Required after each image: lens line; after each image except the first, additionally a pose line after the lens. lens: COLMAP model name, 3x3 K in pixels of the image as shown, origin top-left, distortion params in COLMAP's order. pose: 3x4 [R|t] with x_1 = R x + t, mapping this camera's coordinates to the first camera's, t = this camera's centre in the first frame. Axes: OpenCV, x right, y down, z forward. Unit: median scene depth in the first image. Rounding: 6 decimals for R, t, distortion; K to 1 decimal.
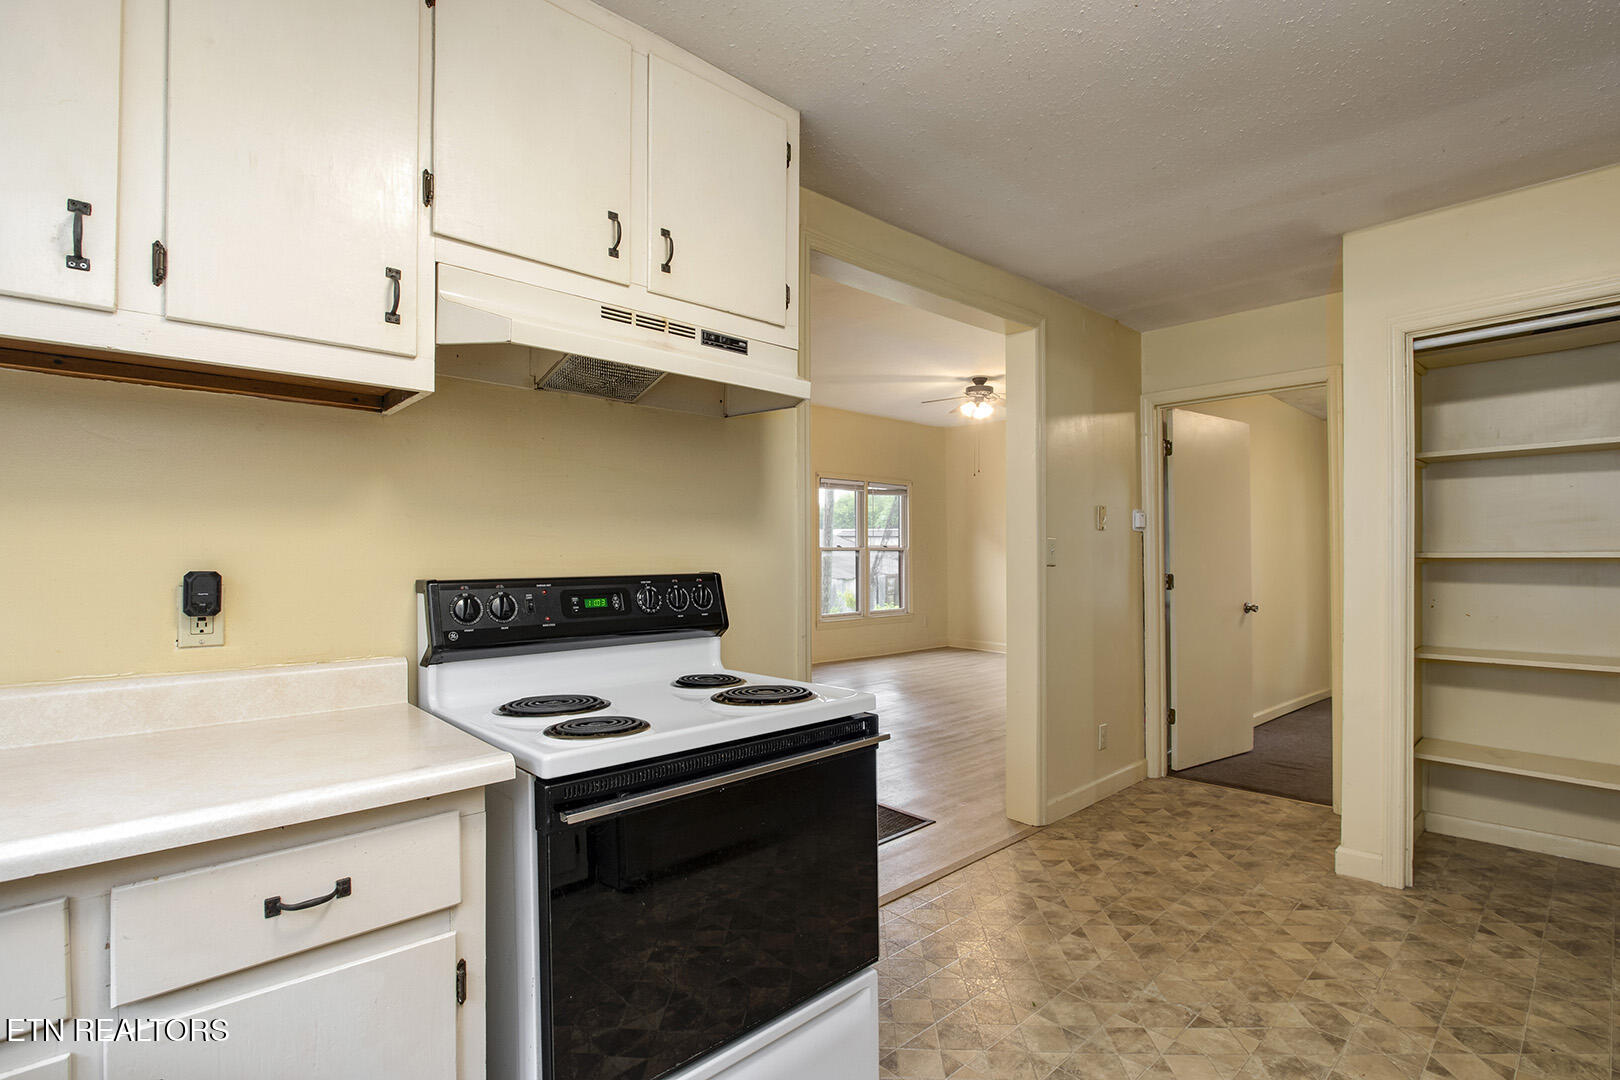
lens RADIAL K [[751.6, 0, 814.5], [0, 751.6, 551.9], [0, 0, 1]] dist [-0.028243, 0.005294]
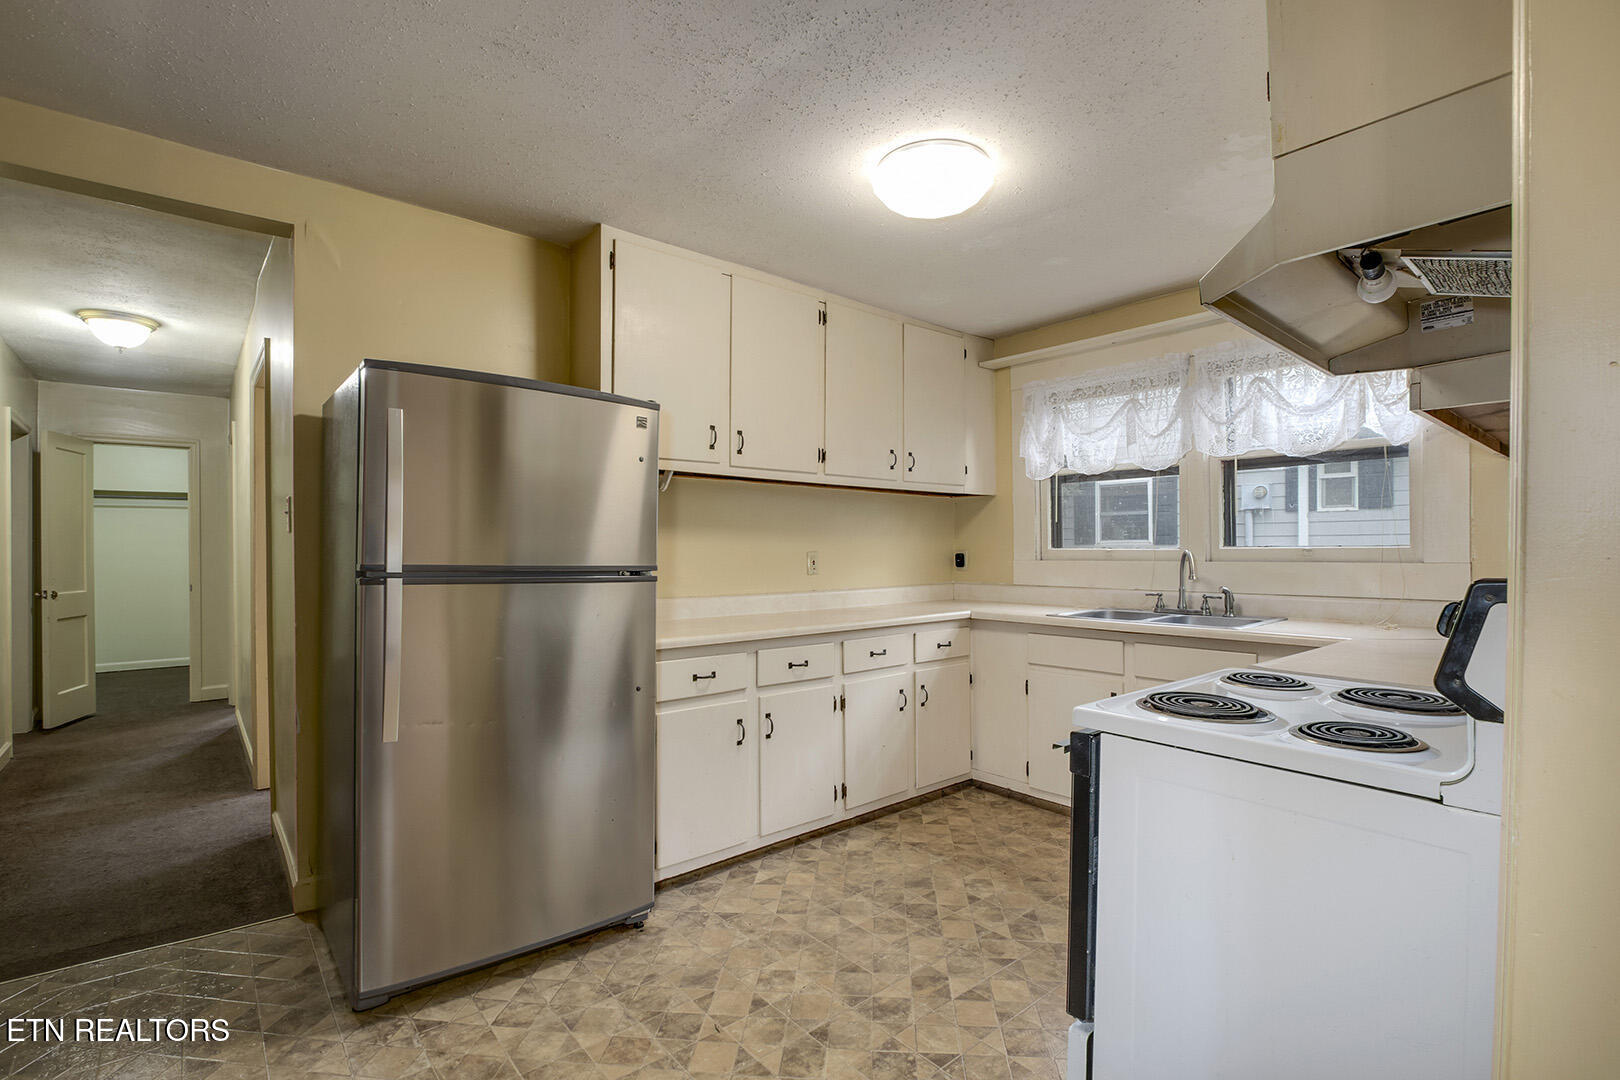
lens RADIAL K [[751.6, 0, 814.5], [0, 751.6, 551.9], [0, 0, 1]] dist [-0.028243, 0.005294]
pose [[-0.999221, 0.003957, 0.039265, 0.514841], [0.003934, 0.999992, -0.000680, 0.007943], [-0.039268, -0.000525, -0.999229, 1.467672]]
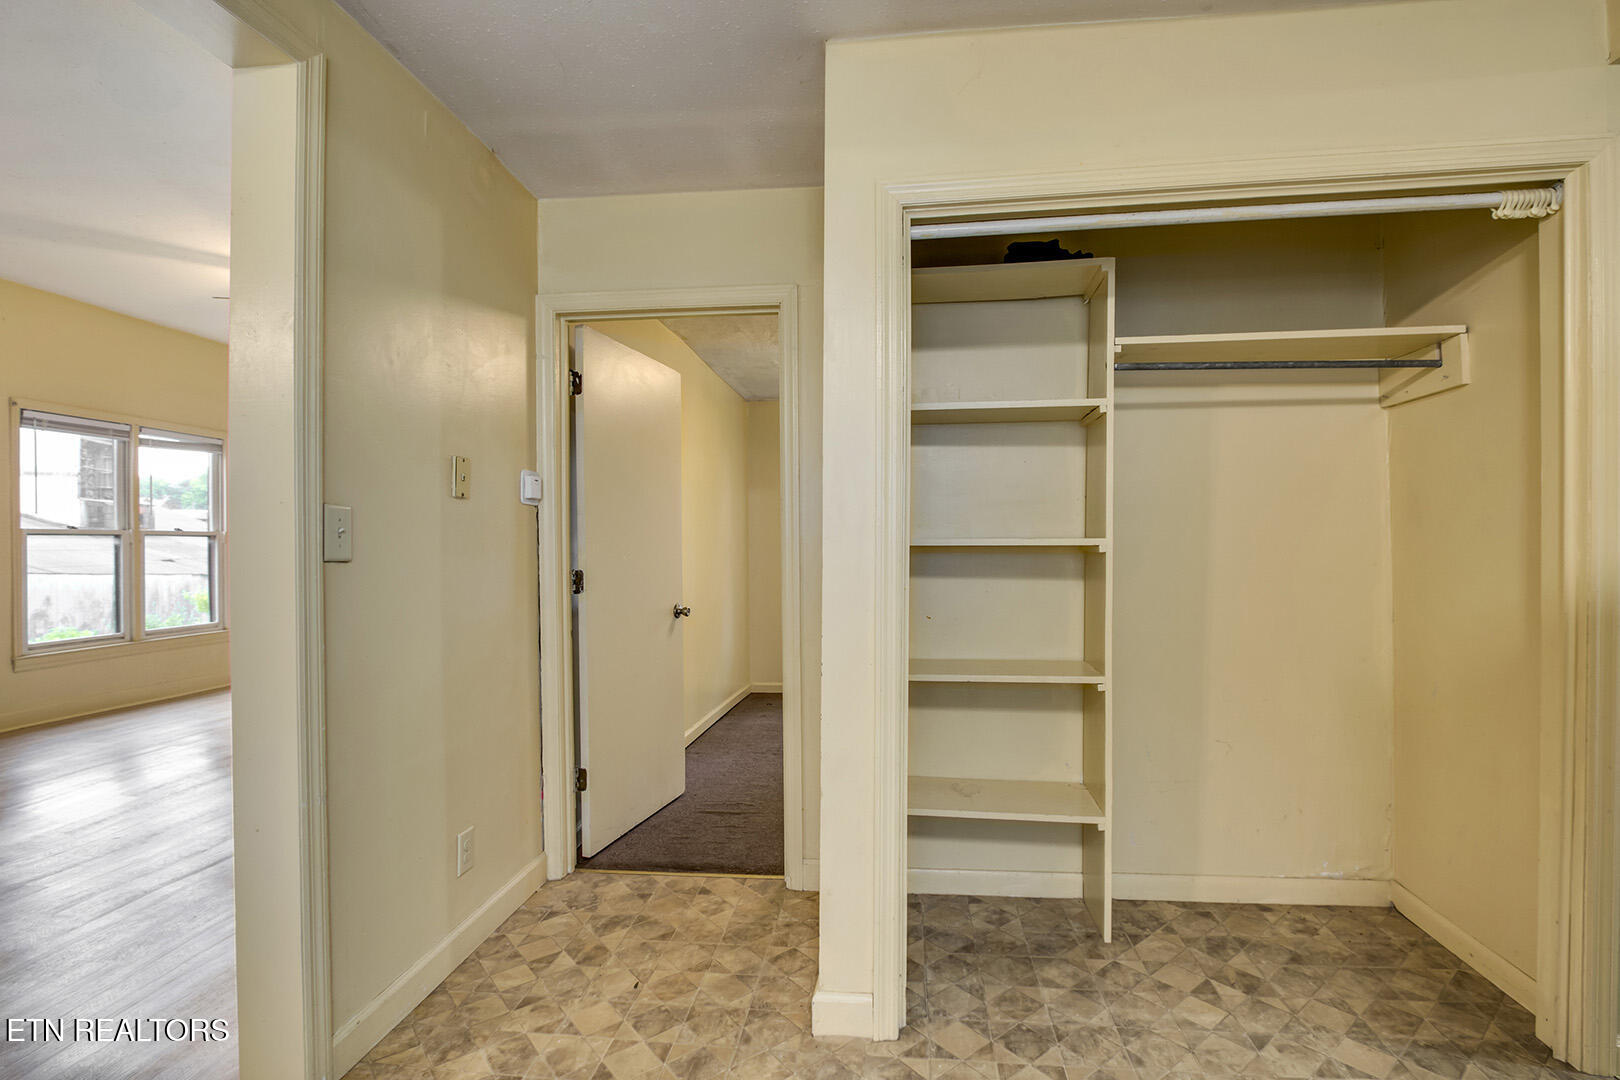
lens RADIAL K [[751.6, 0, 814.5], [0, 751.6, 551.9], [0, 0, 1]] dist [-0.028243, 0.005294]
pose [[0.752380, -0.004630, 0.658713, 0.205437], [-0.004943, 0.999907, 0.012674, 0.003637], [-0.658711, -0.012792, 0.752287, 0.377487]]
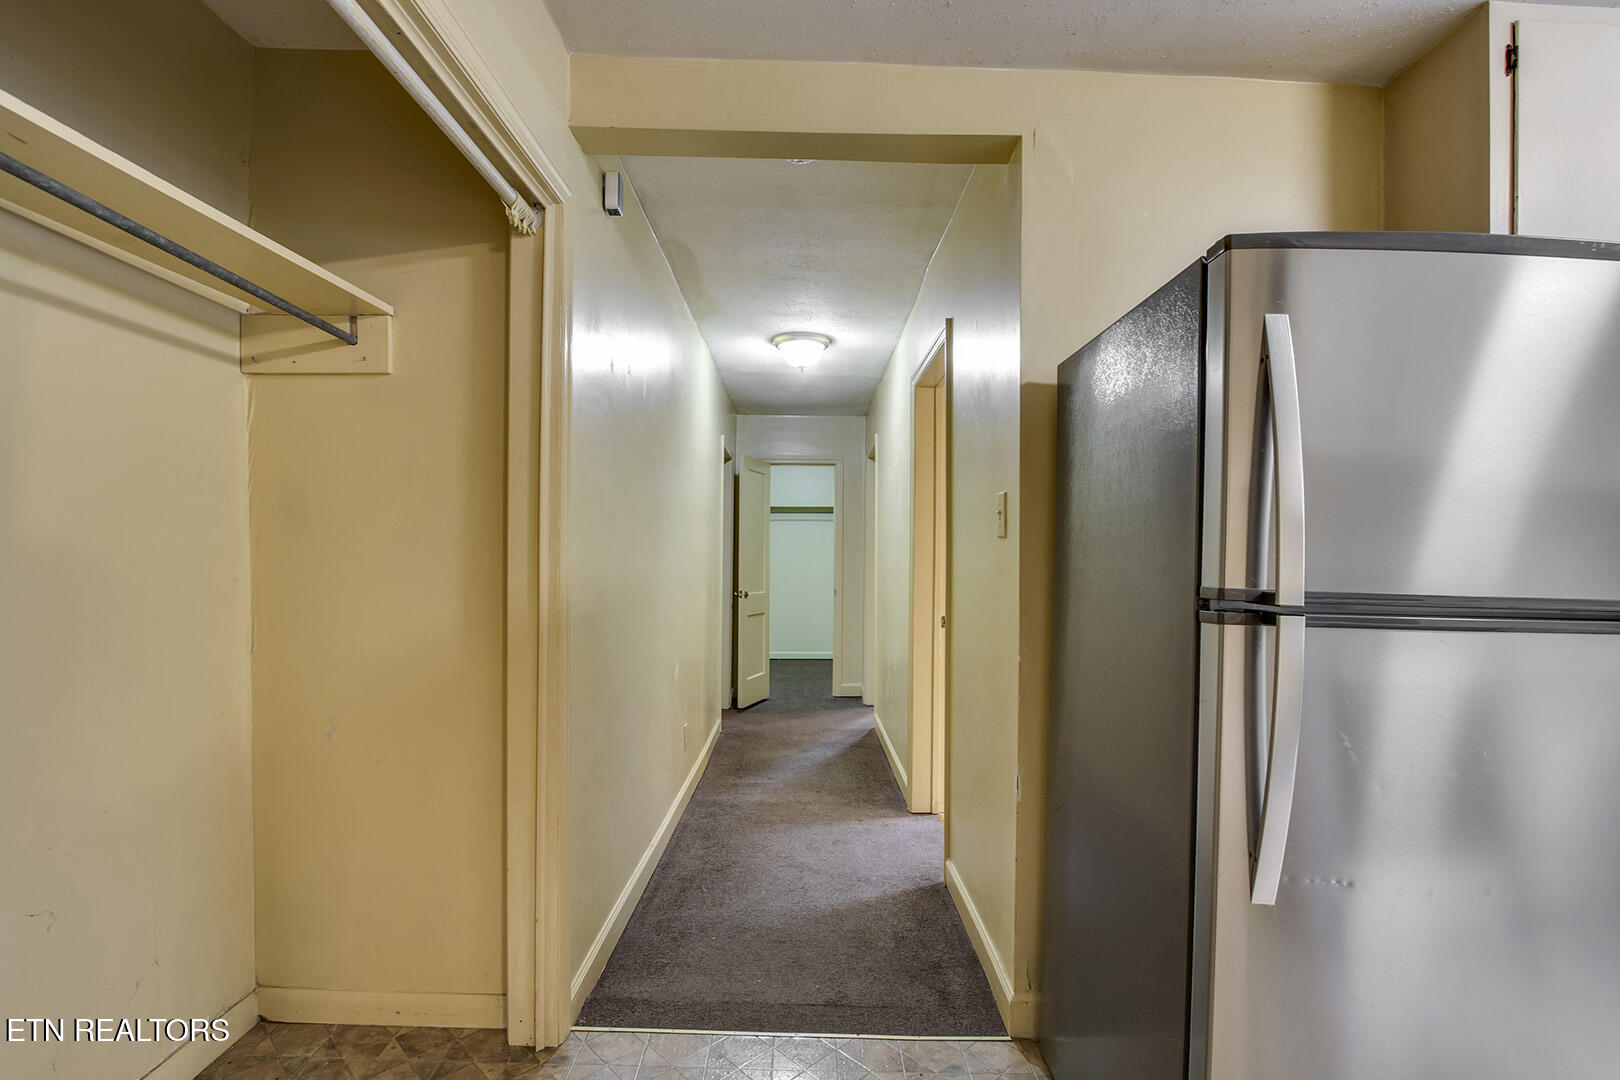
lens RADIAL K [[751.6, 0, 814.5], [0, 751.6, 551.9], [0, 0, 1]] dist [-0.028243, 0.005294]
pose [[-0.748402, 0.000385, 0.663246, 0.824300], [-0.009668, 0.999887, -0.011489, 0.004971], [-0.663175, -0.015010, -0.748313, 1.263039]]
